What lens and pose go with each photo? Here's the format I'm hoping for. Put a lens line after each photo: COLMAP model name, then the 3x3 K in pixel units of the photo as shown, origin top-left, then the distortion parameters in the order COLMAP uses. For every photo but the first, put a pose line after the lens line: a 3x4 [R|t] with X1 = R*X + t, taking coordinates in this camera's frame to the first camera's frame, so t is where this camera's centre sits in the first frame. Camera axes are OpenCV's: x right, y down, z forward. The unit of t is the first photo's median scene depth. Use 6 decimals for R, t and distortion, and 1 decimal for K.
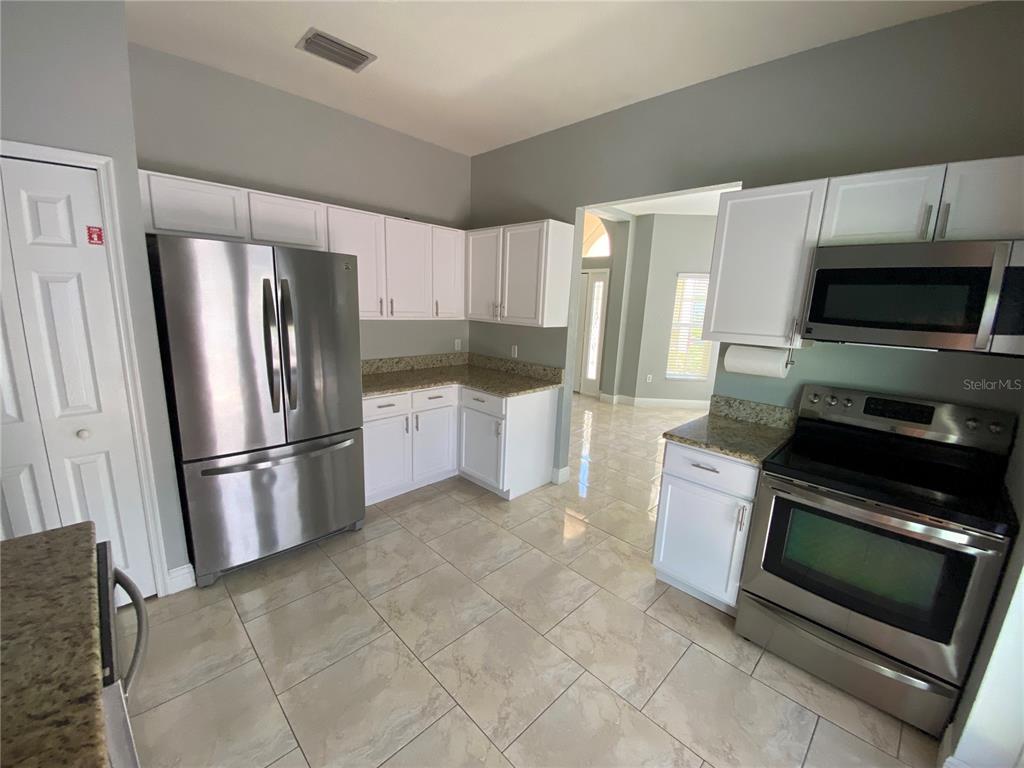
lens RADIAL K [[423.7, 0, 512.0], [0, 423.7, 384.0], [0, 0, 1]] dist [0.028171, -0.019054]
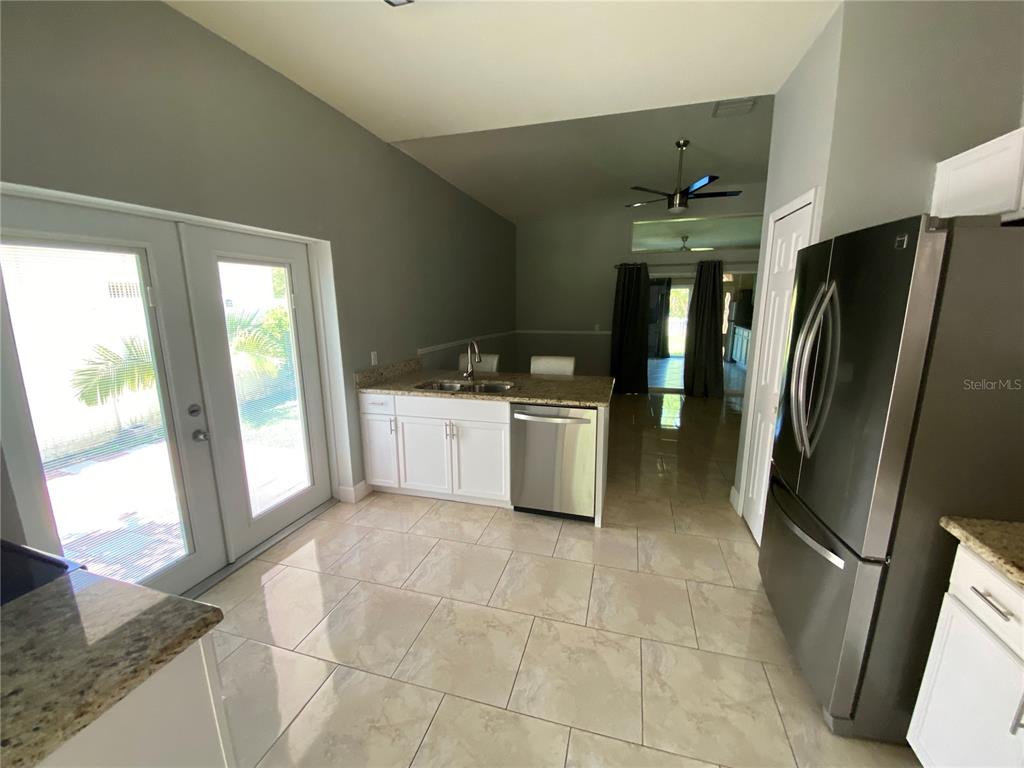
lens RADIAL K [[423.7, 0, 512.0], [0, 423.7, 384.0], [0, 0, 1]] dist [0.028171, -0.019054]
pose [[-0.871980, 0.058537, -0.486029, 0.367085], [-0.131693, 0.928177, 0.348059, -0.324244], [0.471495, 0.367507, -0.801643, 1.665371]]
